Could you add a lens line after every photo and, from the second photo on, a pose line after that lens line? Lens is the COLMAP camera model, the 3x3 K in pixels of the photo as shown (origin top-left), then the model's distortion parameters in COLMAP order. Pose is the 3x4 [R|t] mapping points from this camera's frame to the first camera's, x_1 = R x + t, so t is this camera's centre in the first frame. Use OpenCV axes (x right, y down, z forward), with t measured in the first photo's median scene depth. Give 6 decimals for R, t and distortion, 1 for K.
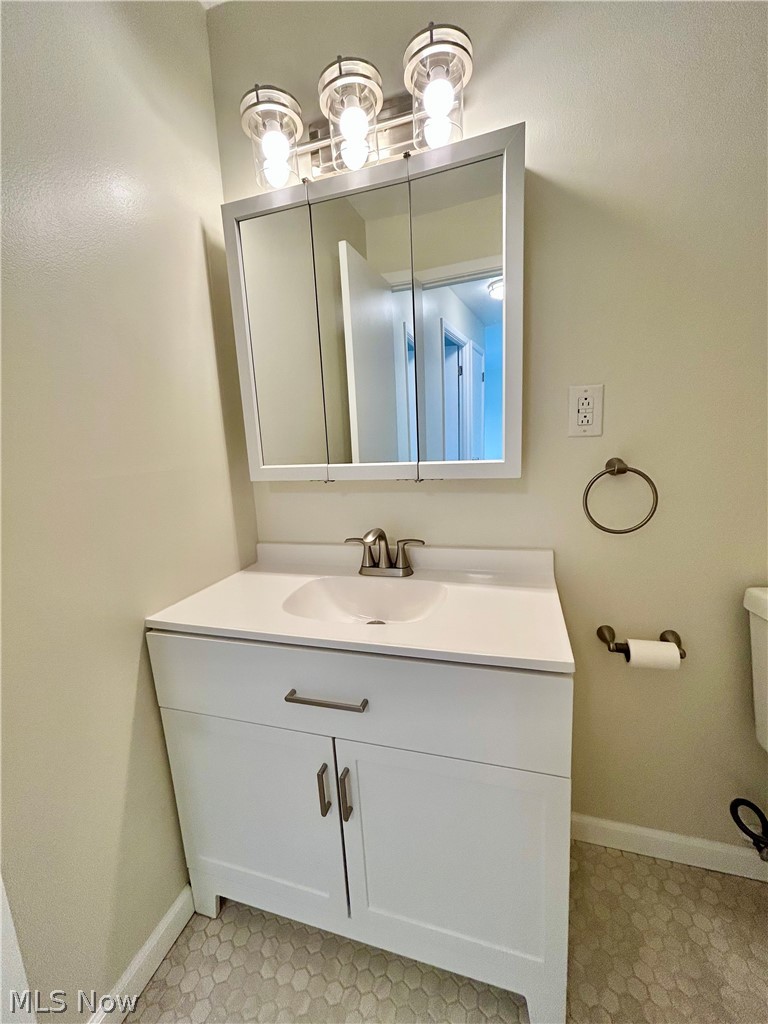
lens RADIAL K [[415.2, 0, 388.3], [0, 415.2, 511.6], [0, 0, 1]] dist [0.001133, 0.000159]
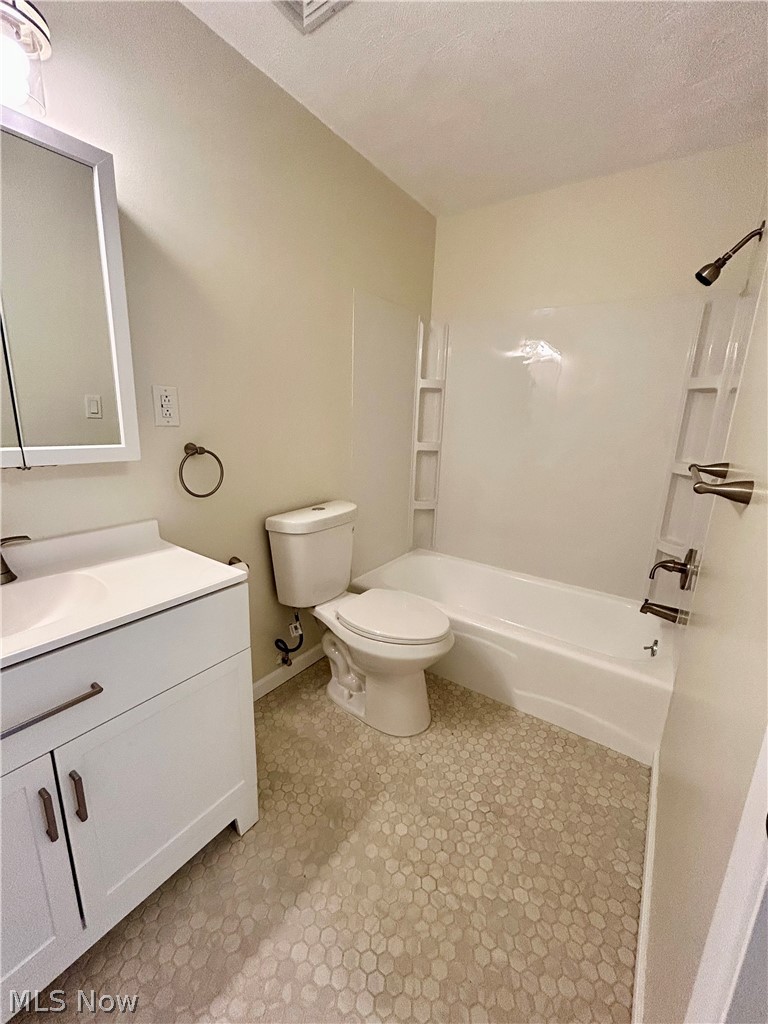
lens RADIAL K [[415.2, 0, 380.9], [0, 415.2, 513.3], [0, 0, 1]] dist [0.001133, 0.000159]
pose [[0.311351, -0.160018, 0.936725, -0.578860], [0.119806, 0.984466, 0.128352, -0.001912], [-0.942713, 0.072262, 0.325686, -0.017361]]
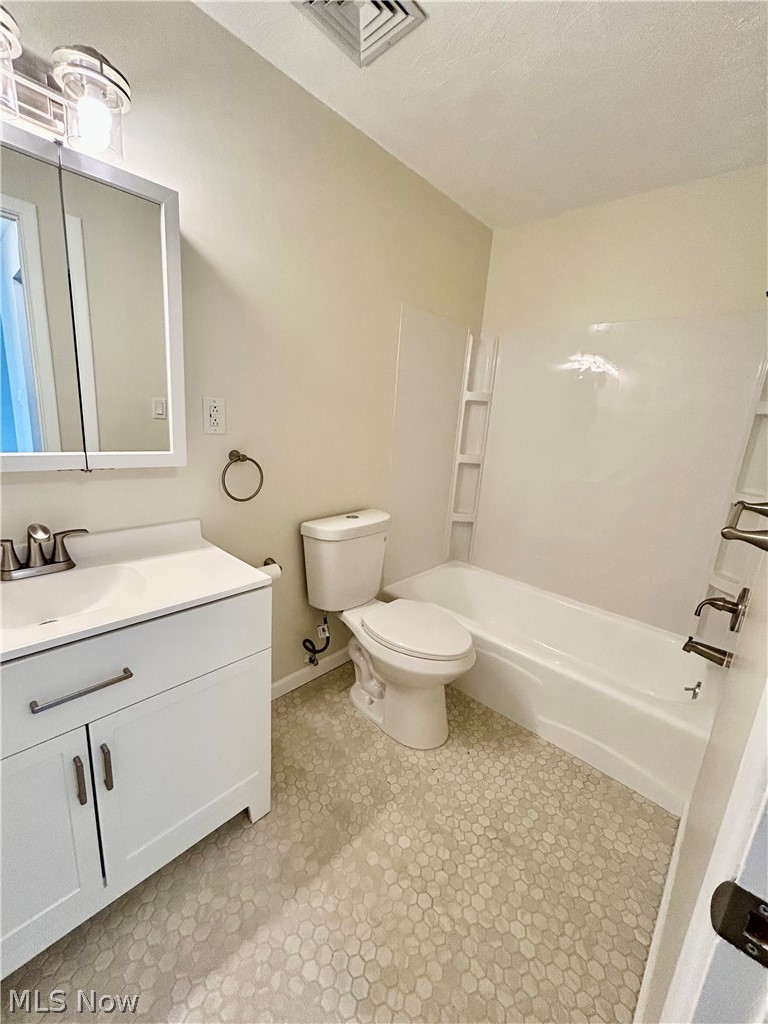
lens RADIAL K [[415.2, 0, 381.2], [0, 415.2, 512.6], [0, 0, 1]] dist [0.001133, 0.000159]
pose [[0.432779, -0.130024, 0.892074, -0.570316], [0.069388, 0.991413, 0.110840, -0.037203], [-0.898826, 0.013930, 0.438085, -0.104060]]
